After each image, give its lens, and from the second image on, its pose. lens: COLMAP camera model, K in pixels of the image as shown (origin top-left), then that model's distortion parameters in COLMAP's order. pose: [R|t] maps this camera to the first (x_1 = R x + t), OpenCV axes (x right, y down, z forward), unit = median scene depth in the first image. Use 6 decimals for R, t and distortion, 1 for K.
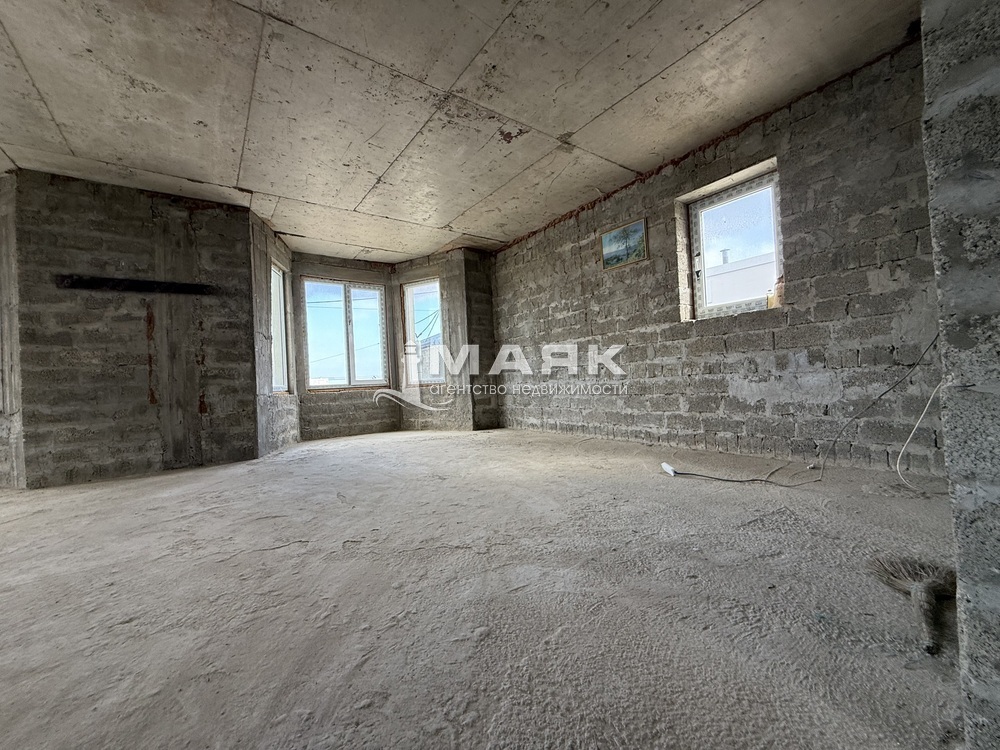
lens RADIAL K [[399.9, 0, 494.4], [0, 399.9, 376.2], [0, 0, 1]] dist [0.000284, 0.000844]
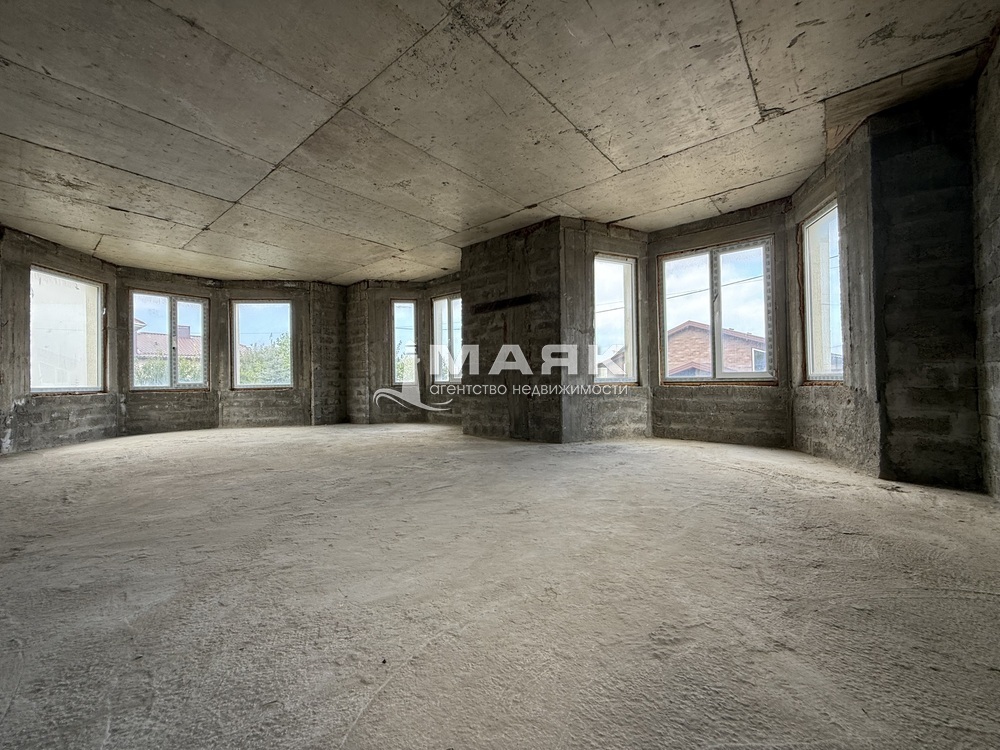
lens RADIAL K [[399.9, 0, 498.2], [0, 399.9, 376.9], [0, 0, 1]] dist [0.000284, 0.000844]
pose [[0.244558, 0.036261, -0.968956, 0.448776], [0.012135, 0.999108, 0.040452, -0.026131], [0.969559, -0.021651, 0.243900, 0.590558]]
